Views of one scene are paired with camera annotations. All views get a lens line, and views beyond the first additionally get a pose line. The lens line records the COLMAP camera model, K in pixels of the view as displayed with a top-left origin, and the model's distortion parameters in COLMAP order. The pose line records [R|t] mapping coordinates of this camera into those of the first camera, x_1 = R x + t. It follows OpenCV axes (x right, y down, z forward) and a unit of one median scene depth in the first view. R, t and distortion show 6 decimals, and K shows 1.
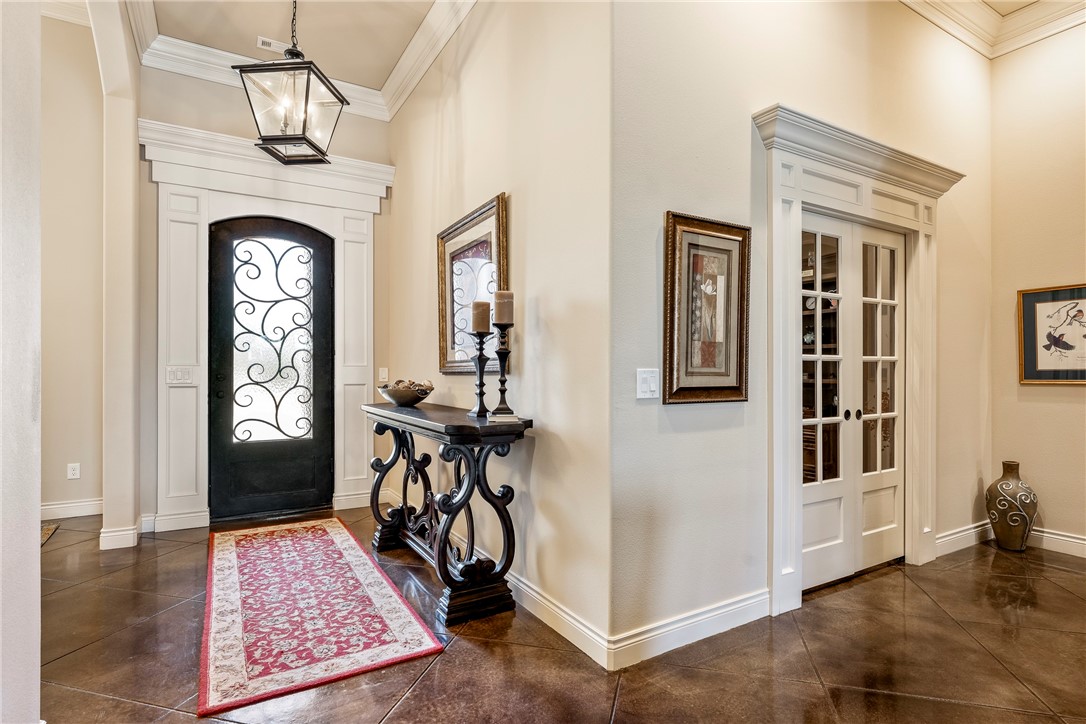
lens RADIAL K [[563.9, 0, 547.6], [0, 563.9, 365.8], [0, 0, 1]] dist [-0.011808, 0.000292]
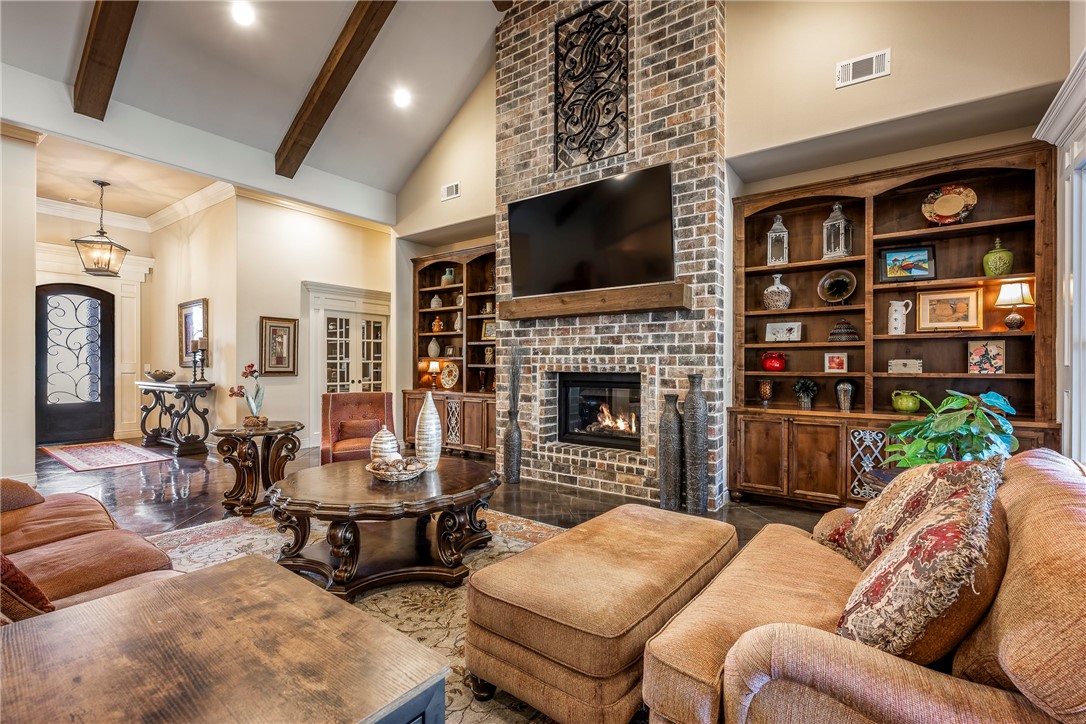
lens RADIAL K [[483.9, 0, 542.9], [0, 483.9, 364.7], [0, 0, 1]] dist [-0.000066, -0.000298]
pose [[0.917418, 0.002772, 0.397914, 0.449766], [-0.004659, 0.999982, 0.003775, -0.012105], [-0.397897, -0.005317, 0.917415, -1.632869]]
